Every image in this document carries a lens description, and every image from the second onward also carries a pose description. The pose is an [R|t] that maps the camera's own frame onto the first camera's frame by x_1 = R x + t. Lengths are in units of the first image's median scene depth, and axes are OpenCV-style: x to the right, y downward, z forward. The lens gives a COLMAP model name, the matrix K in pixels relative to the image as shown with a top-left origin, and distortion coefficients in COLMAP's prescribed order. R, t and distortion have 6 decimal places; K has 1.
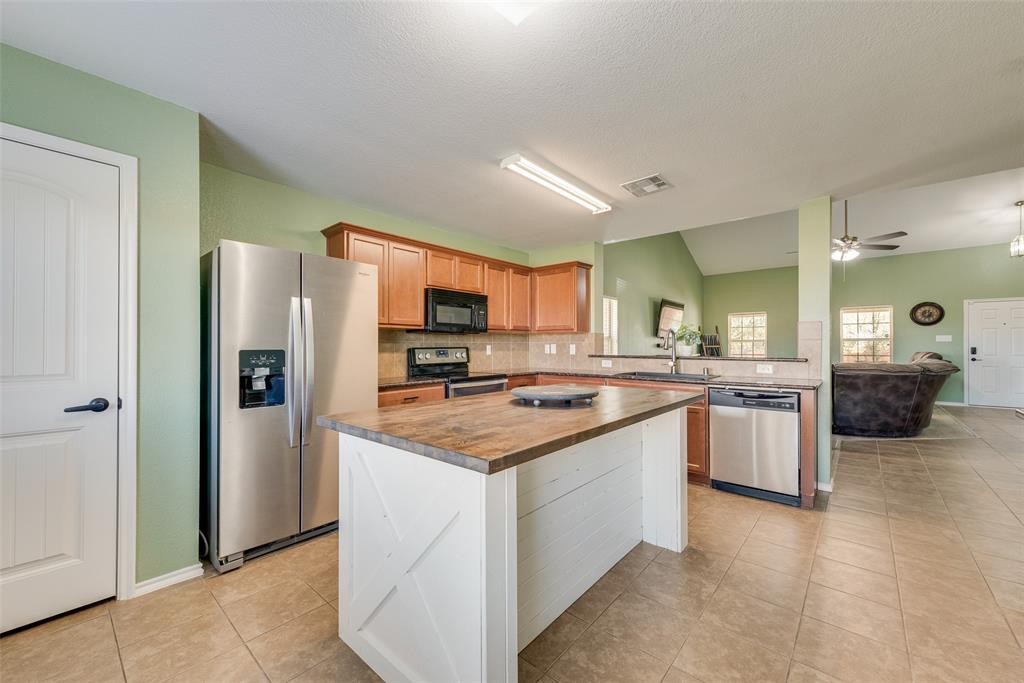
lens RADIAL K [[404.6, 0, 511.1], [0, 404.6, 346.7], [0, 0, 1]] dist [0.007757, -0.000154]
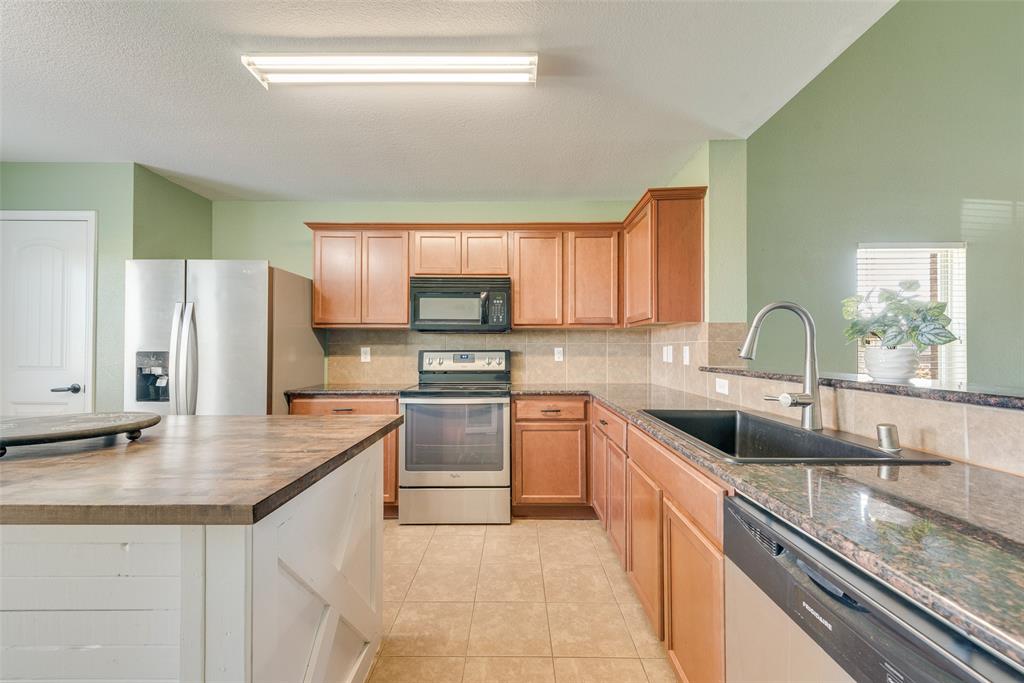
lens RADIAL K [[404.6, 0, 511.1], [0, 404.6, 346.7], [0, 0, 1]] dist [0.007757, -0.000154]
pose [[0.646621, -0.001594, -0.762810, 0.504270], [-0.003519, 0.999981, -0.005072, -0.001776], [0.762803, 0.005964, 0.646603, 0.574177]]
